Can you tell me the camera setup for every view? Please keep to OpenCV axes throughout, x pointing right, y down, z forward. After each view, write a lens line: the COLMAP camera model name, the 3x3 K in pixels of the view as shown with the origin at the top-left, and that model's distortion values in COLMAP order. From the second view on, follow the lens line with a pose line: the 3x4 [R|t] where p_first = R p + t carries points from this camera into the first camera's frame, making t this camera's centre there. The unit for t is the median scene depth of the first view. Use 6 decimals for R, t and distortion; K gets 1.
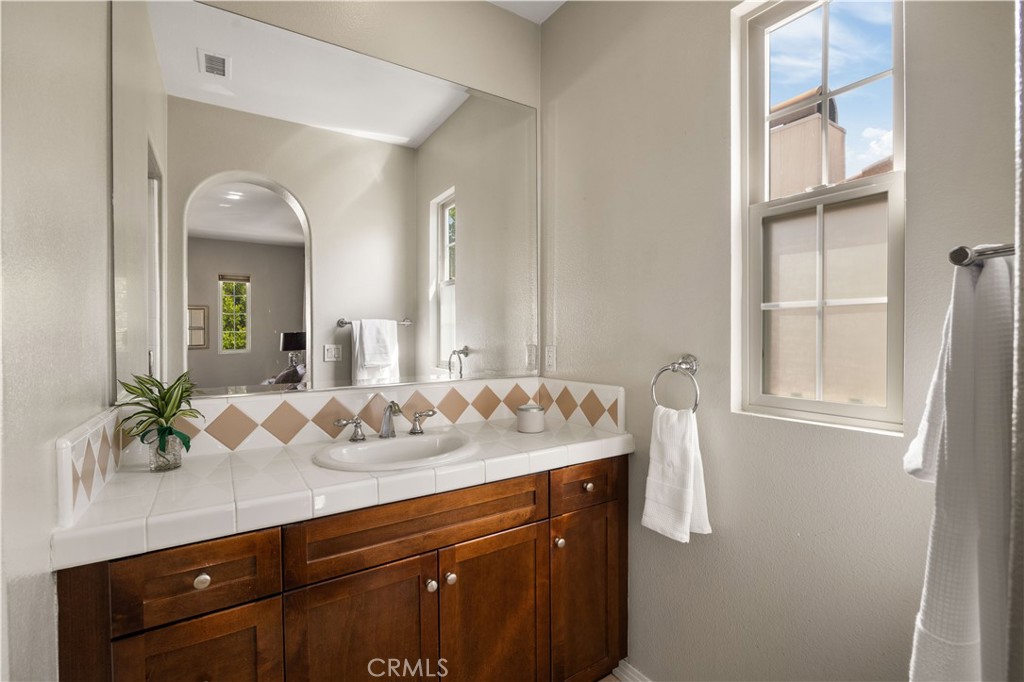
lens RADIAL K [[464.6, 0, 512.3], [0, 464.6, 343.7], [0, 0, 1]] dist [-0.007952, 0.001249]
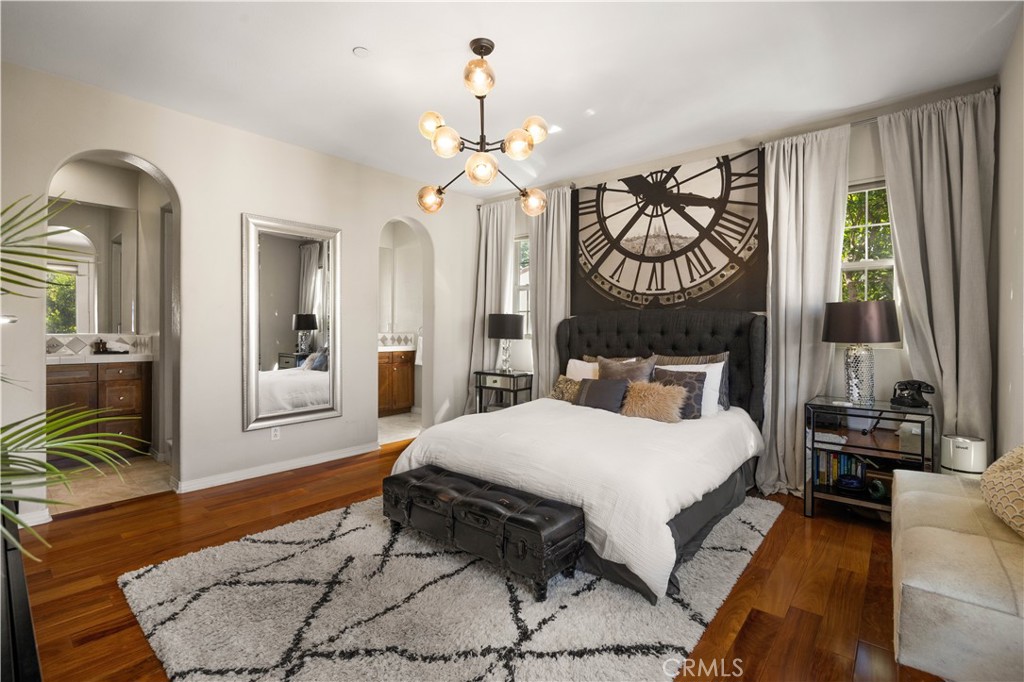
lens RADIAL K [[464.6, 0, 513.2], [0, 464.6, 334.9], [0, 0, 1]] dist [-0.007952, 0.001249]
pose [[0.962707, -0.000506, 0.270546, -0.000441], [0.001373, 0.999995, -0.003016, 0.135885], [-0.270543, 0.003275, 0.962702, -3.297662]]
